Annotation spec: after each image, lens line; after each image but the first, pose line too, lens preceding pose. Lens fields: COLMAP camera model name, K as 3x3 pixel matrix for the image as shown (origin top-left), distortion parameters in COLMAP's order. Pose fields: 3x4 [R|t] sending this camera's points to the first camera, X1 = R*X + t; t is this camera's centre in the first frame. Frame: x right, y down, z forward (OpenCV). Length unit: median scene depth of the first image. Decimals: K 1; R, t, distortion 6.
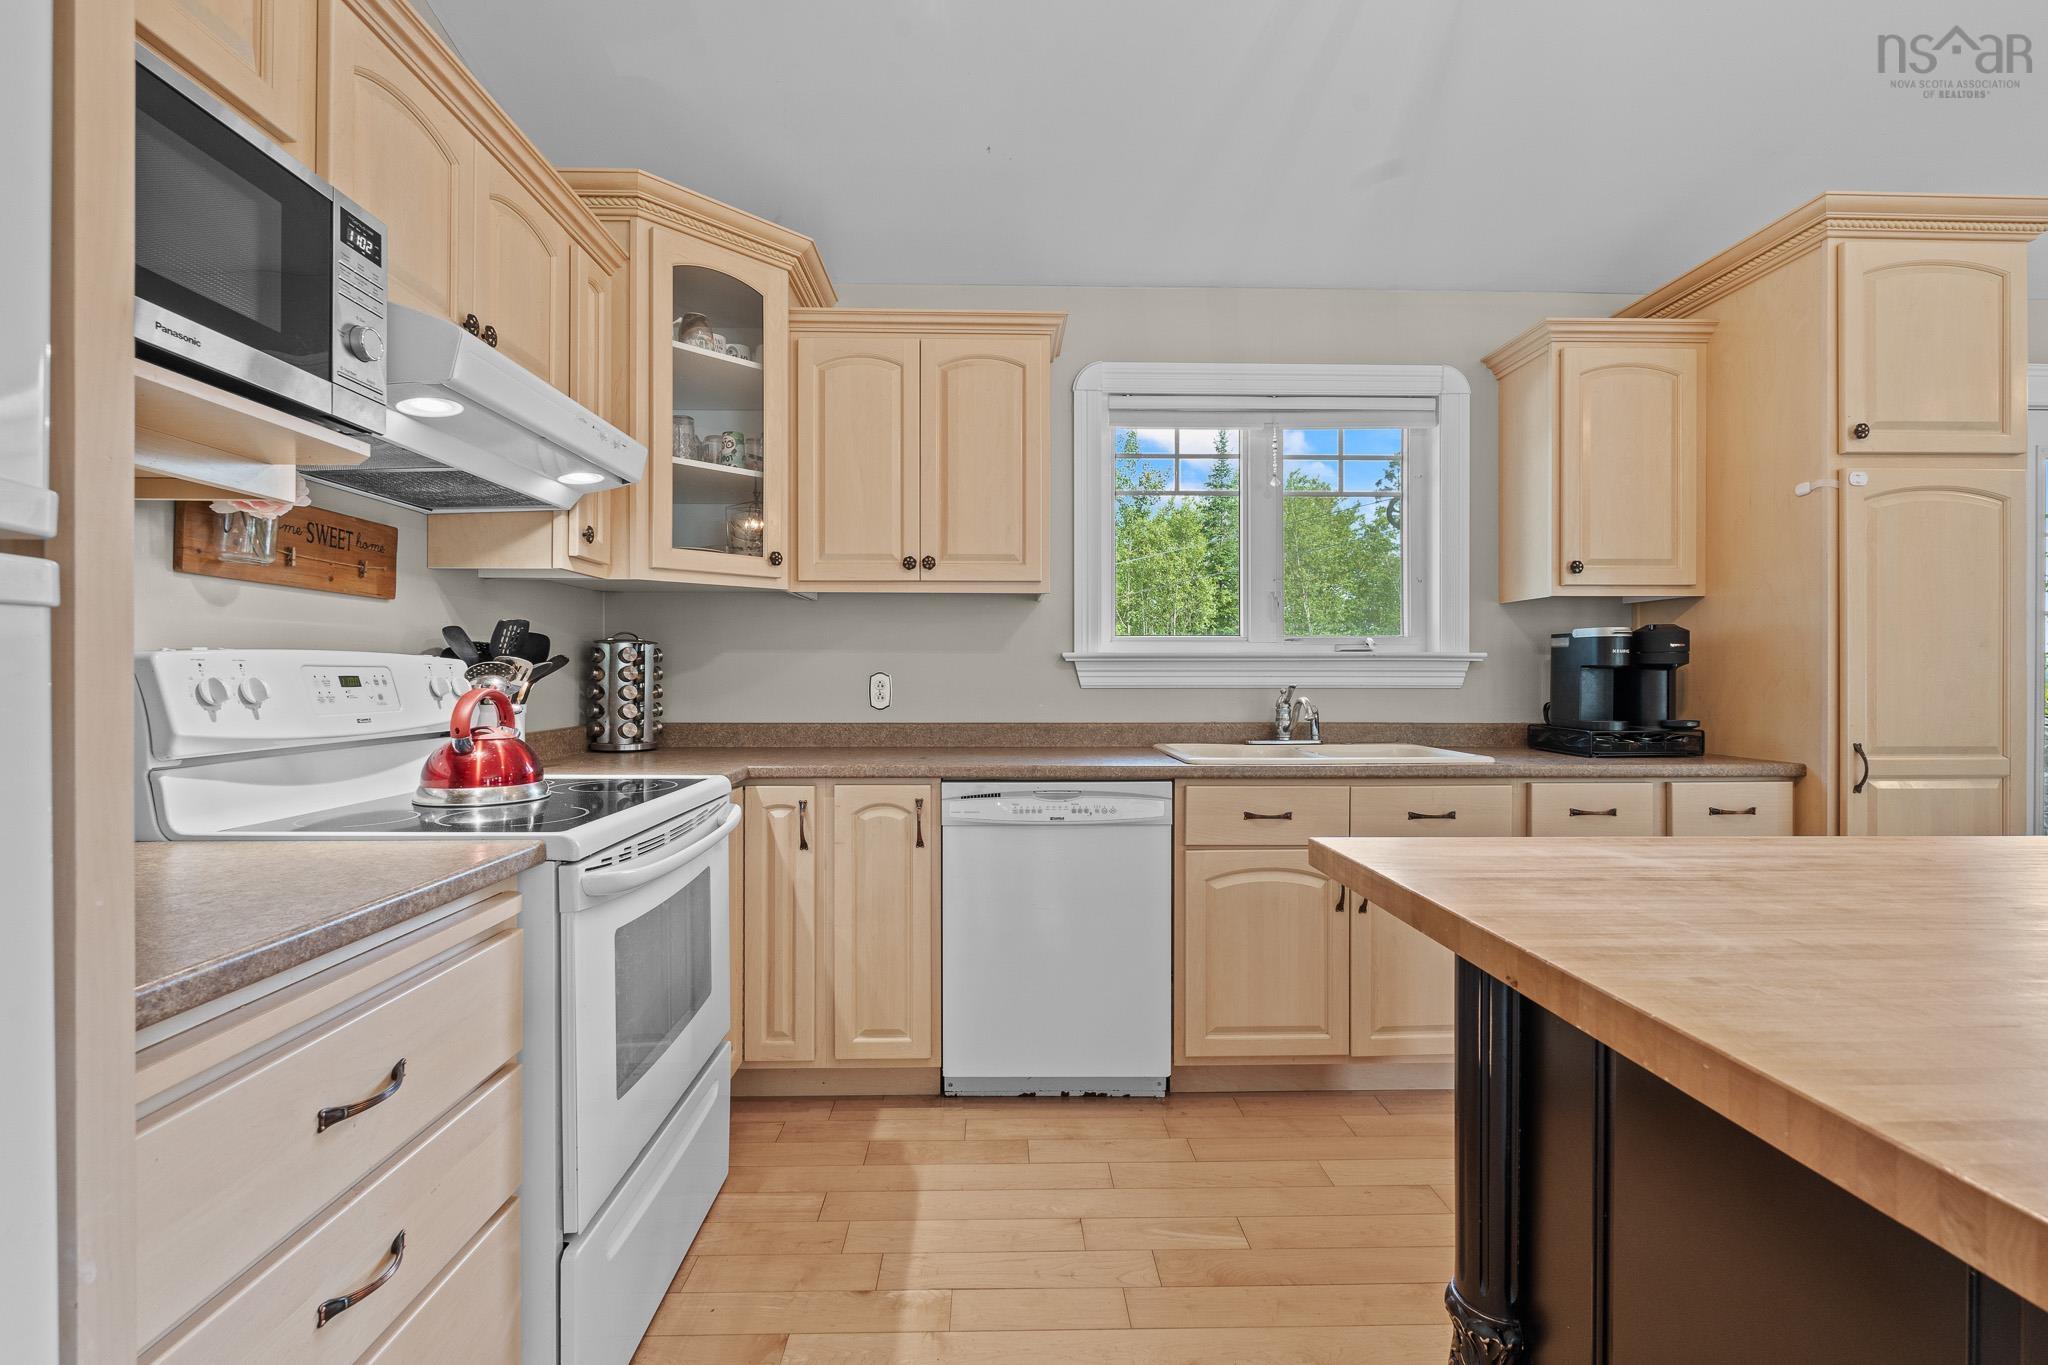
lens RADIAL K [[905.5, 0, 1016.8], [0, 905.5, 674.1], [0, 0, 1]] dist [-0.004203, -0.000071]
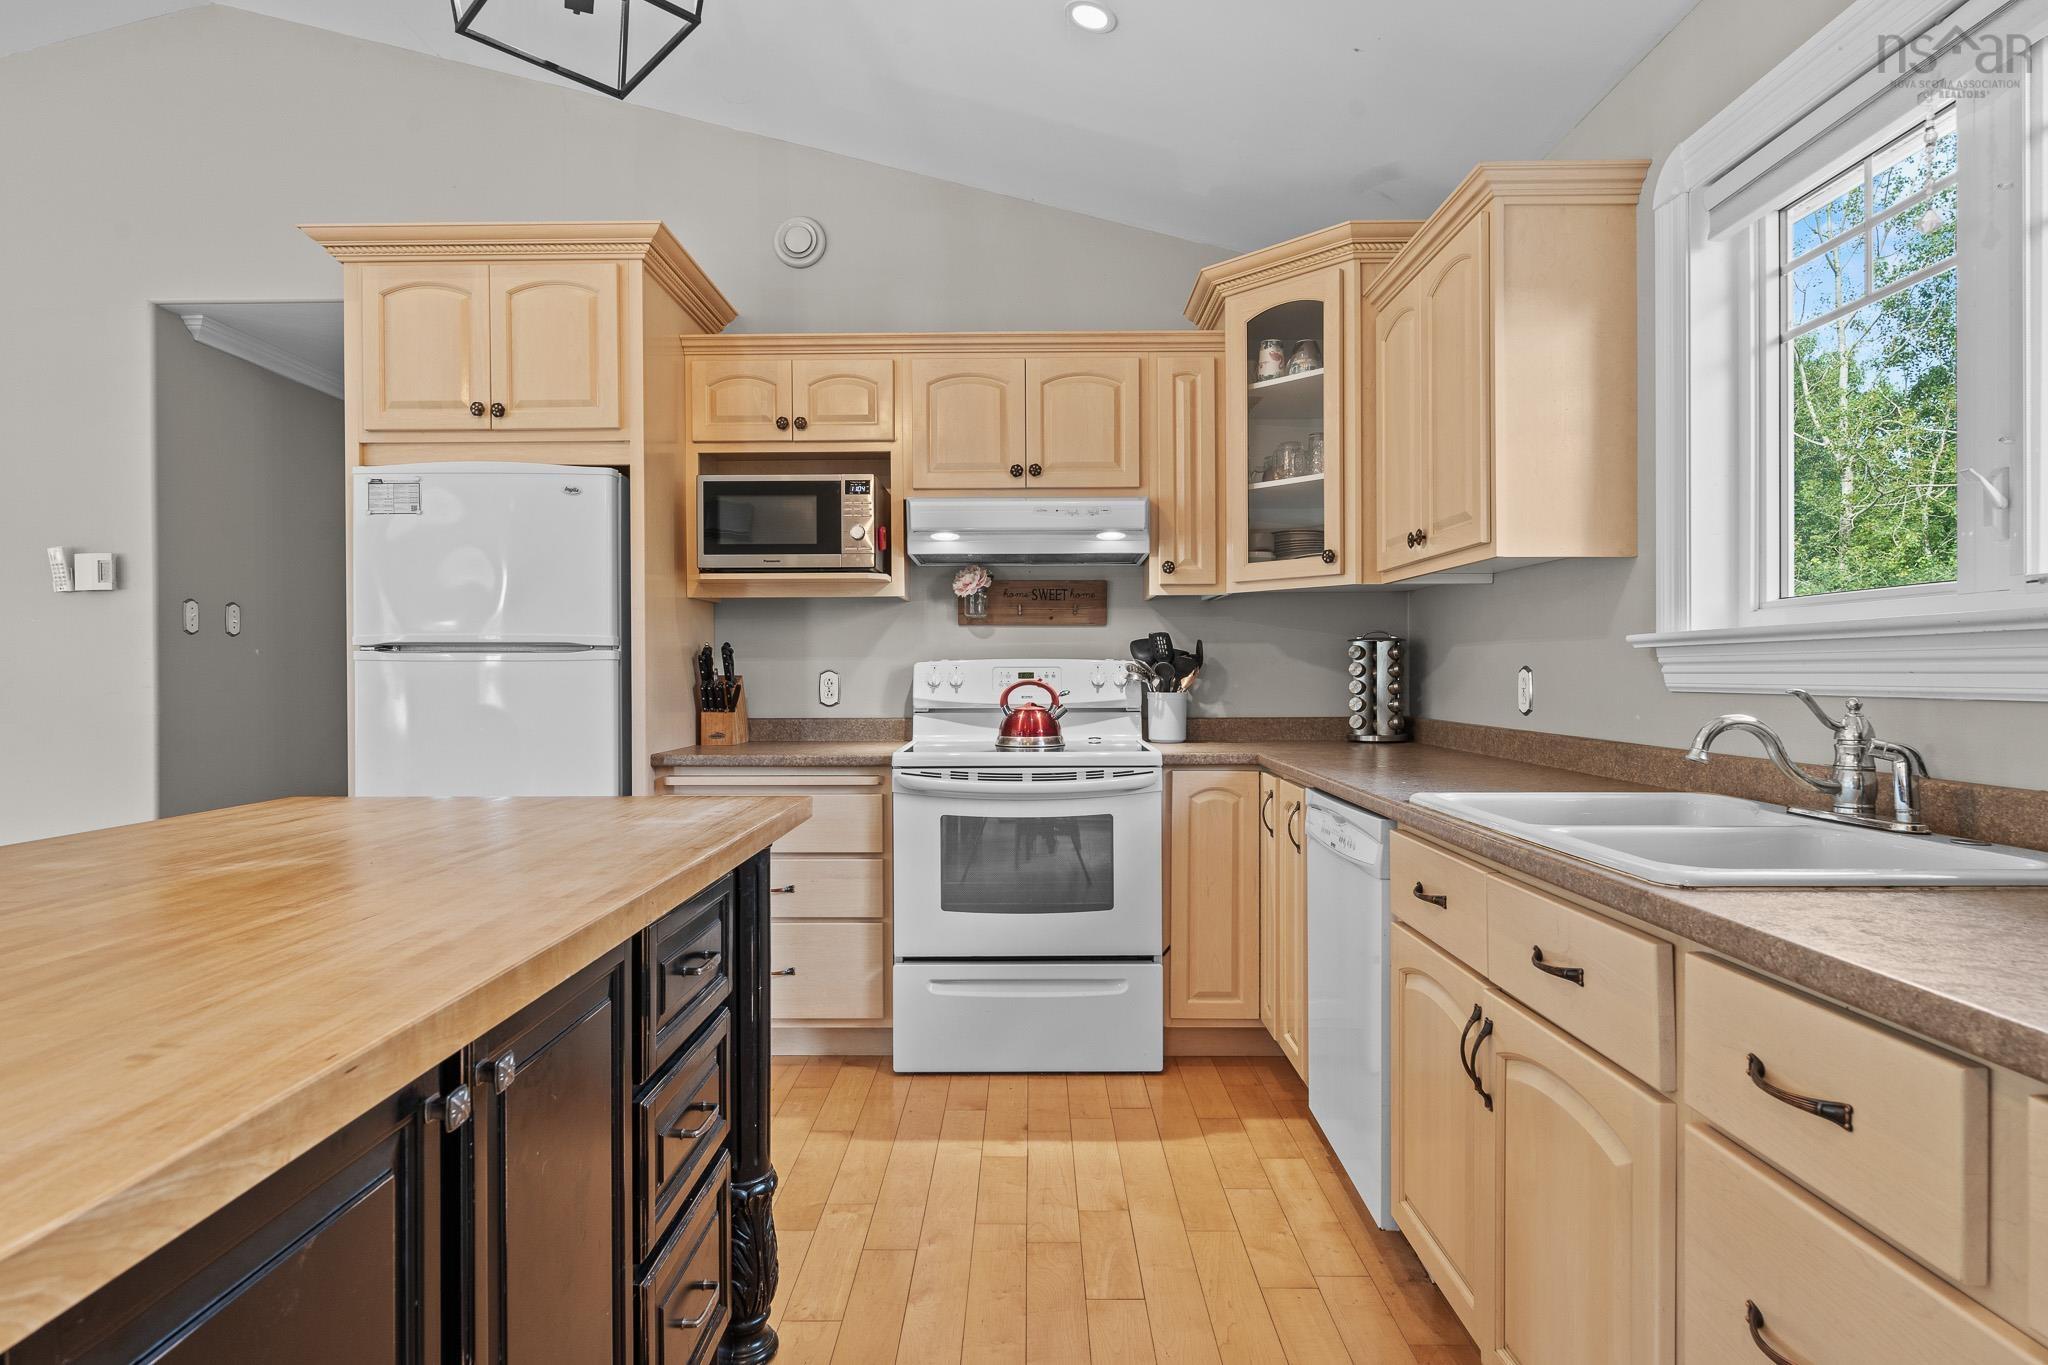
lens RADIAL K [[1113.3, 0, 1021.2], [0, 1113.3, 674.9], [0, 0, 1]] dist [-0.005298, 0.001750]
pose [[-0.036166, 0.002119, -0.999344, 1.058995], [0.004270, 0.999989, 0.001966, 0.001414], [0.999337, -0.004196, -0.036175, 0.745964]]
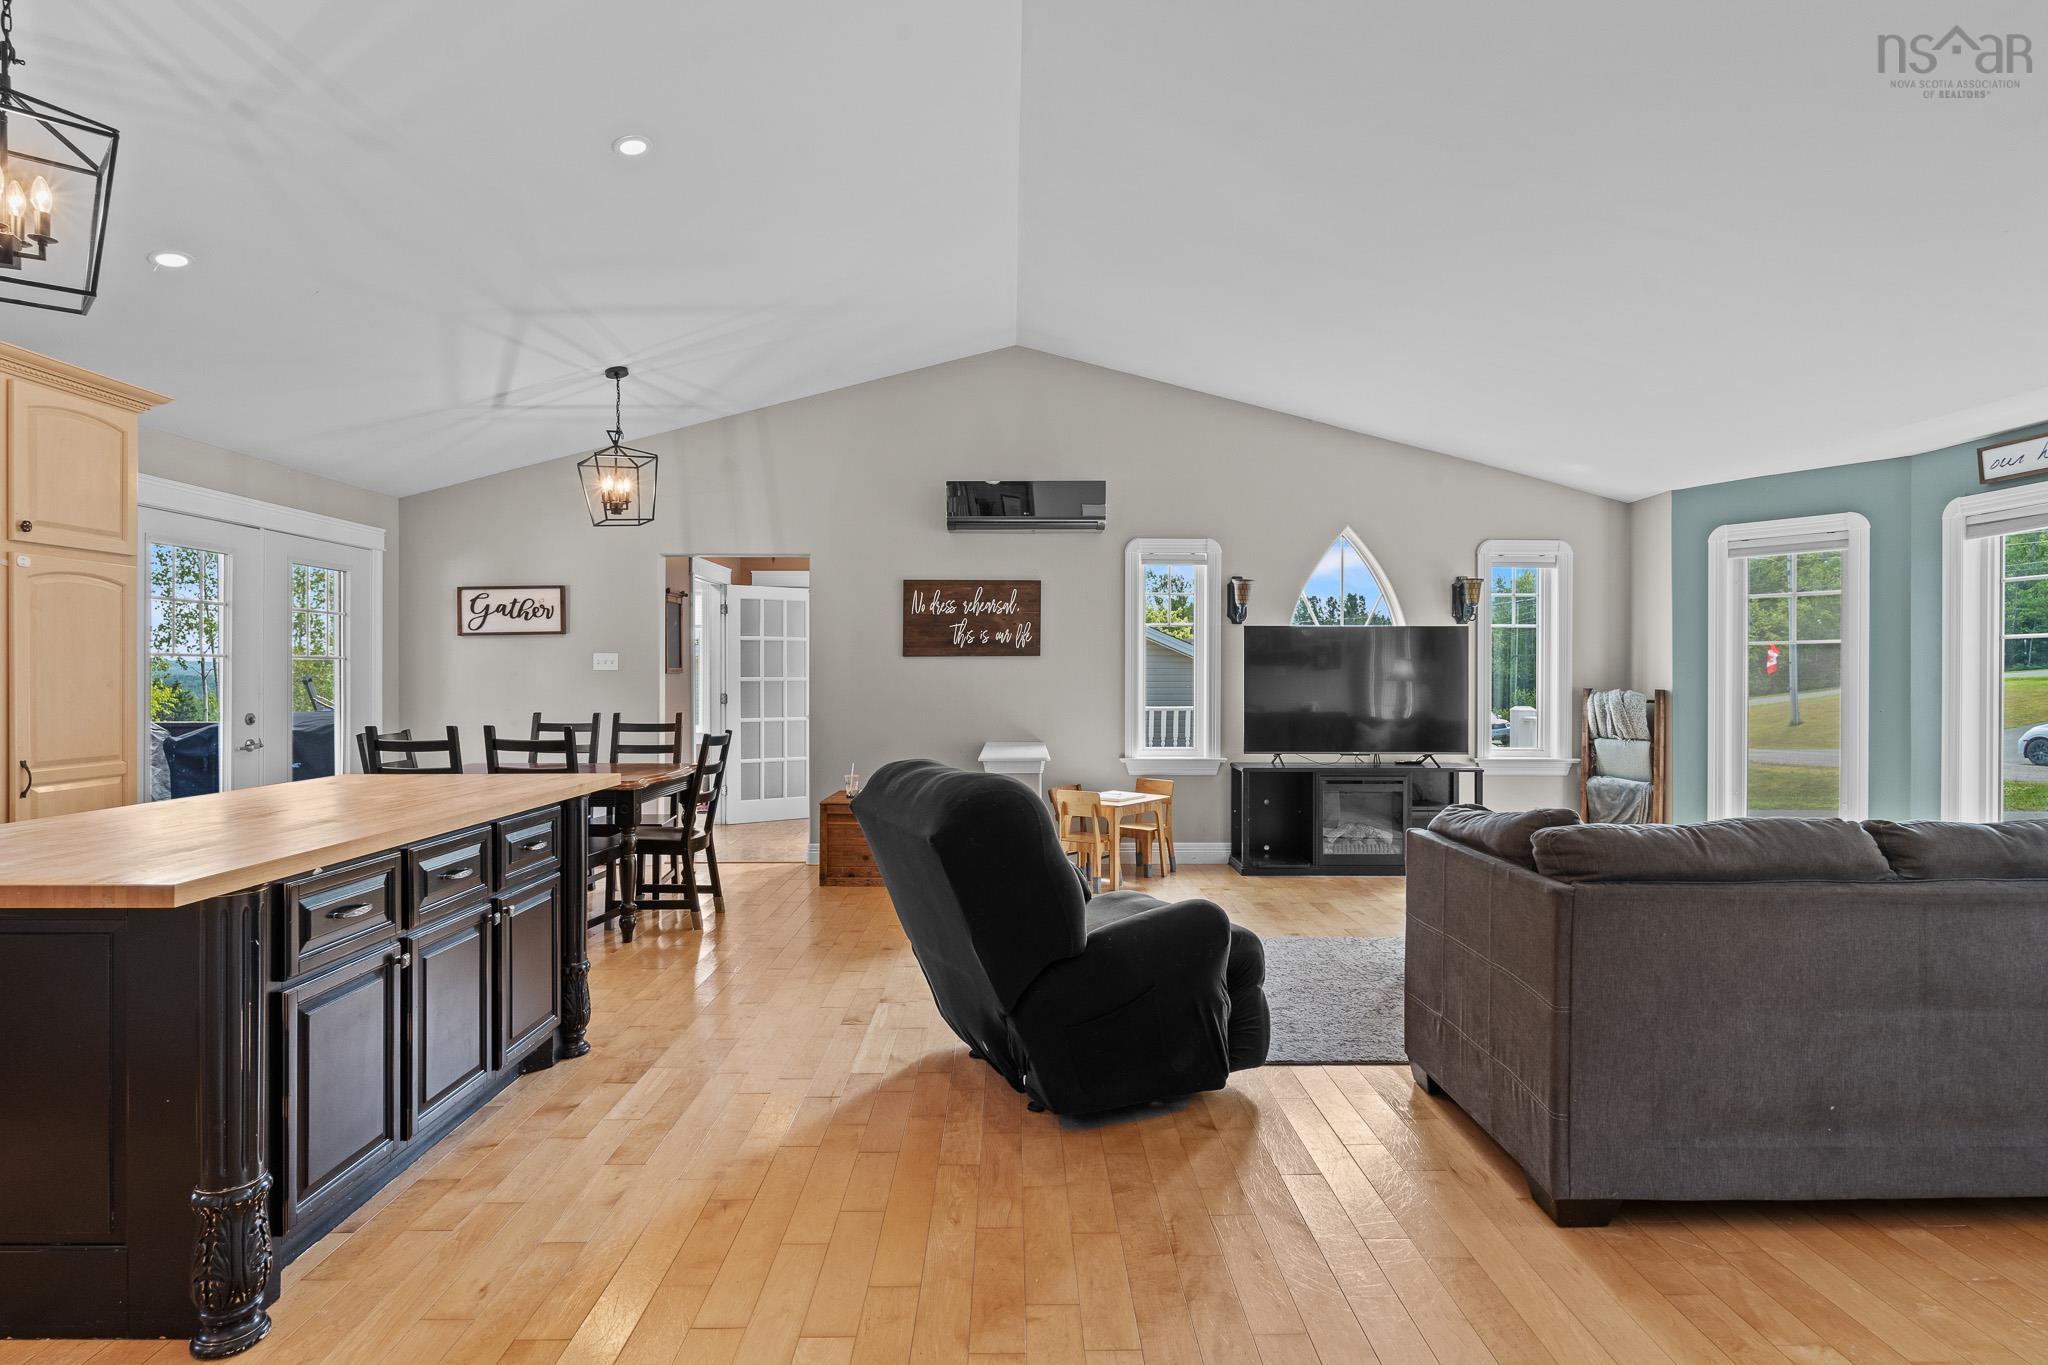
lens RADIAL K [[1017.3, 0, 1023.9], [0, 1017.3, 674.9], [0, 0, 1]] dist [-0.005243, 0.000952]
pose [[0.014953, -0.001393, 0.999887, -0.524780], [-0.001908, 0.999997, 0.001422, -0.053118], [-0.999886, -0.001929, 0.014951, -0.484443]]
